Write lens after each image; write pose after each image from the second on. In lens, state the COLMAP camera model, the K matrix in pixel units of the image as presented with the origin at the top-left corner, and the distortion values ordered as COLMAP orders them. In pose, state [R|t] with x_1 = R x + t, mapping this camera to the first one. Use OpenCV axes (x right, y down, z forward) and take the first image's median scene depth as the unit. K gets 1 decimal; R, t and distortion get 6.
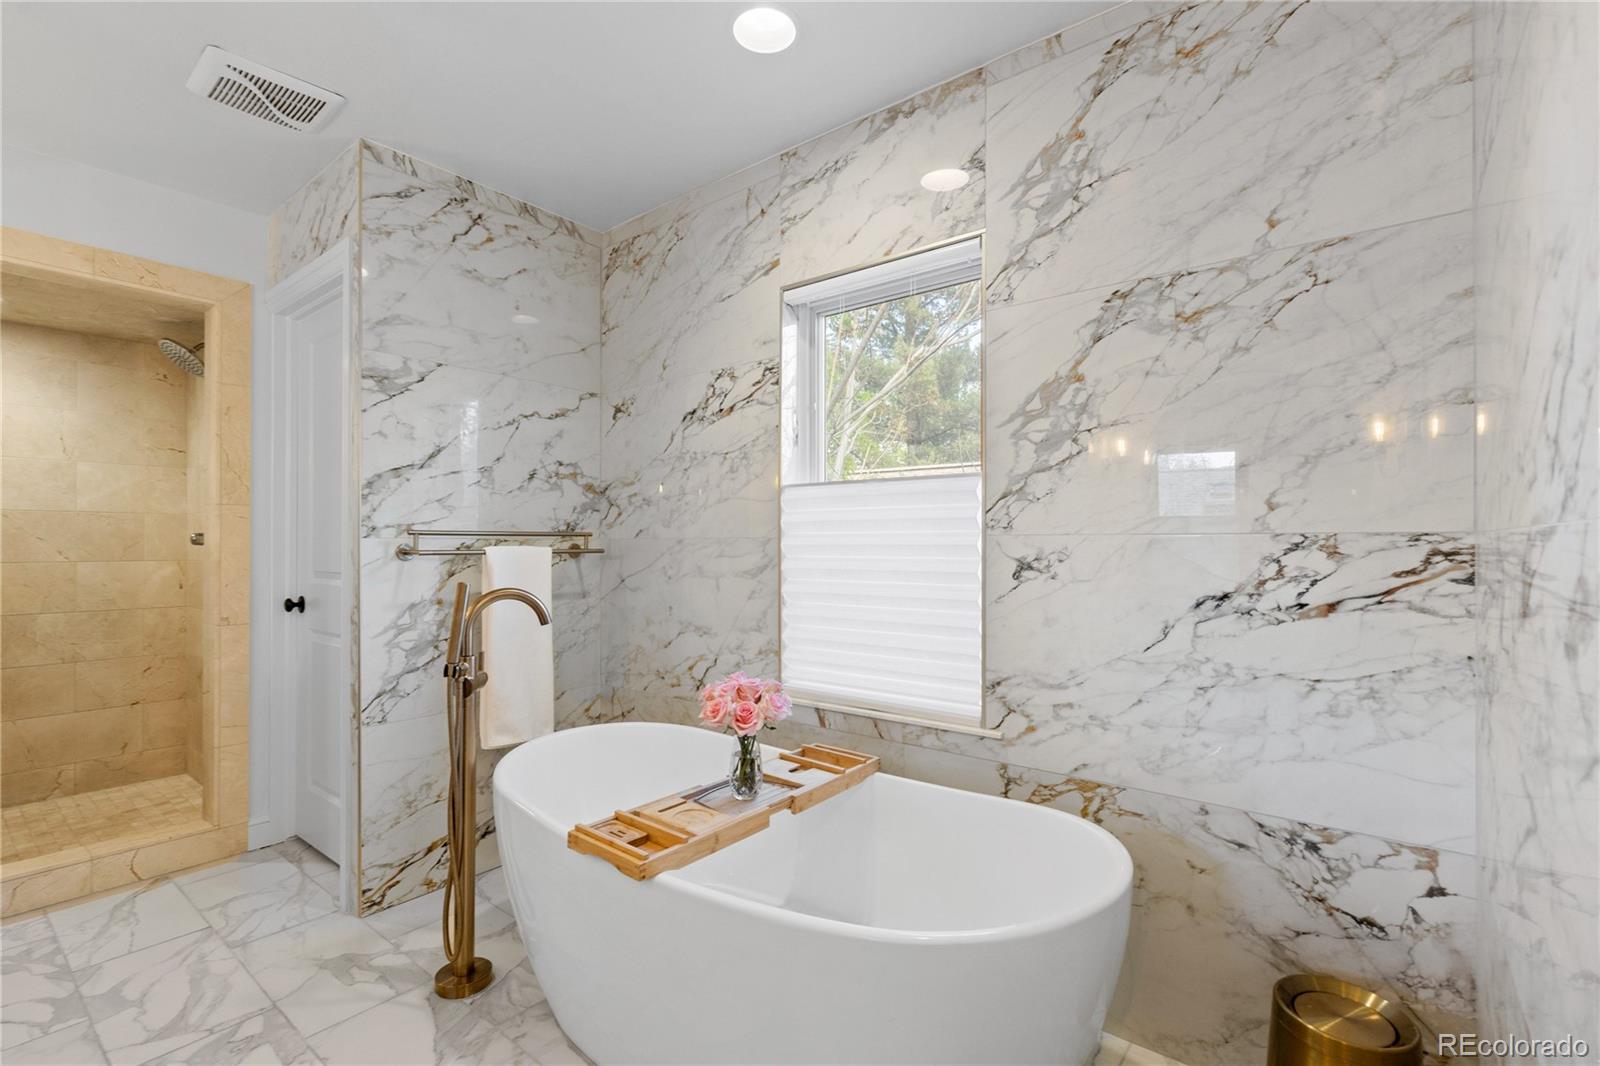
lens RADIAL K [[724.9, 0, 800.8], [0, 724.9, 541.7], [0, 0, 1]] dist [0.004579, -0.001106]
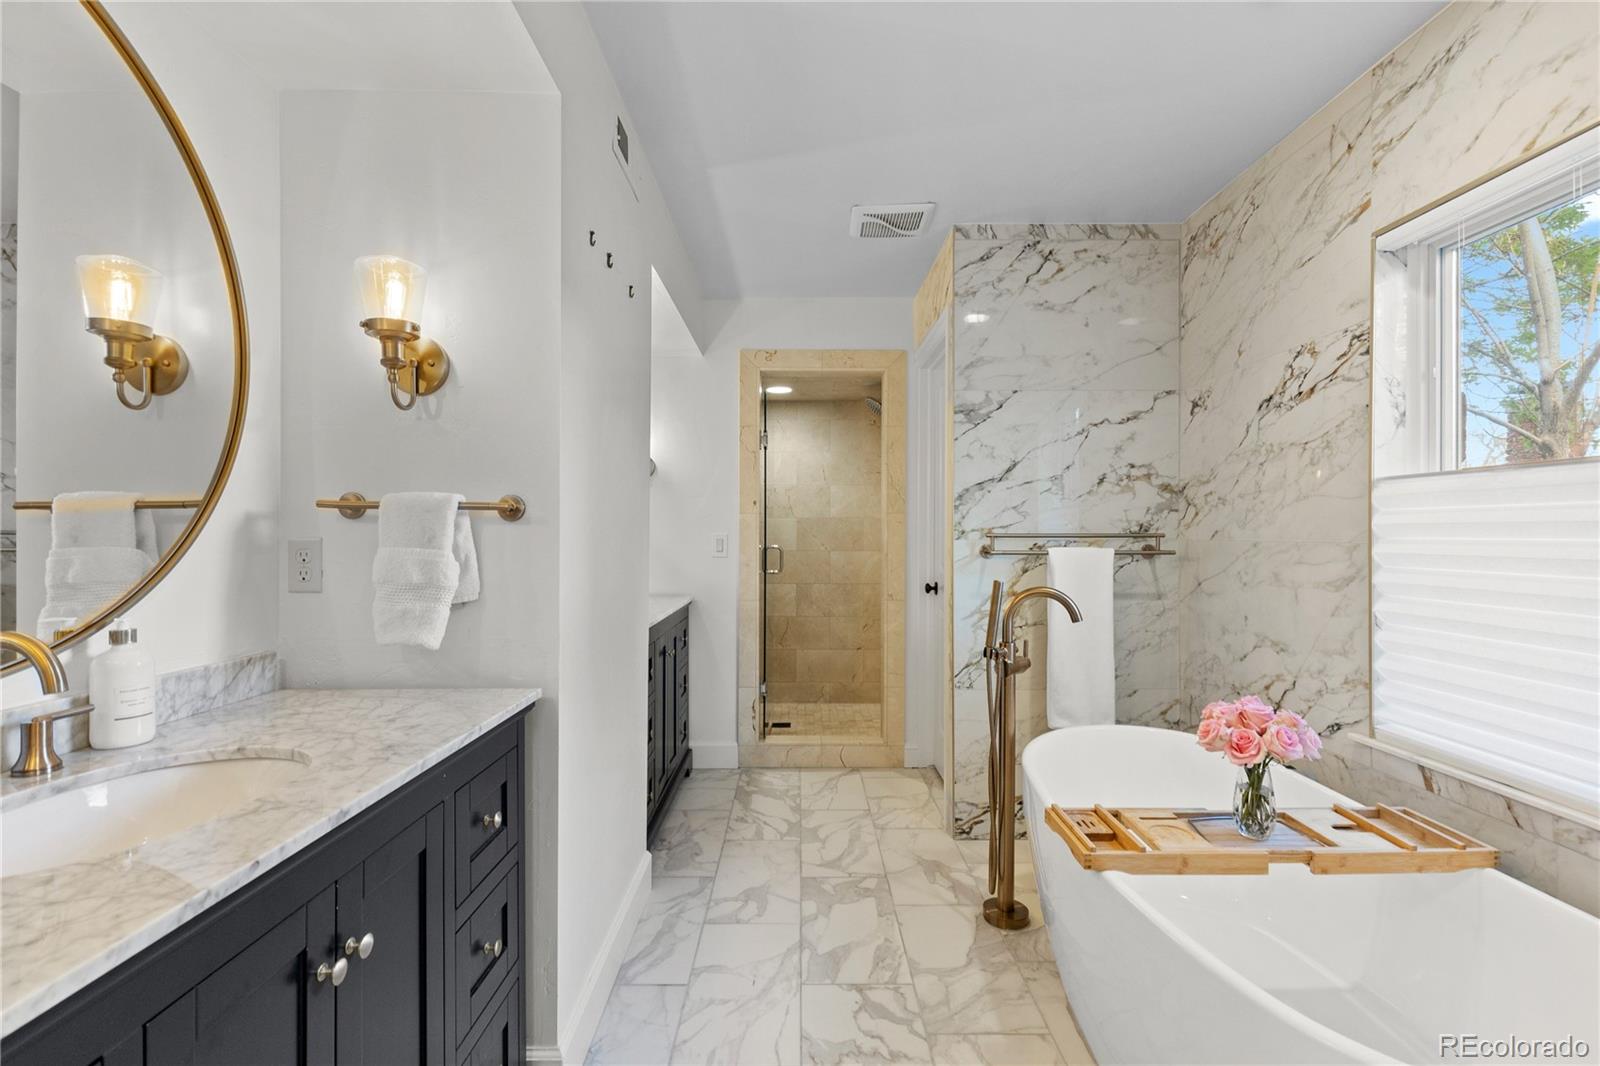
lens RADIAL K [[724.9, 0, 802.6], [0, 724.9, 529.9], [0, 0, 1]] dist [0.004579, -0.001106]
pose [[0.628811, -0.001282, -0.777557, 0.202989], [0.000913, 0.999999, -0.000910, -0.020459], [0.777558, -0.000138, 0.628812, -0.002573]]
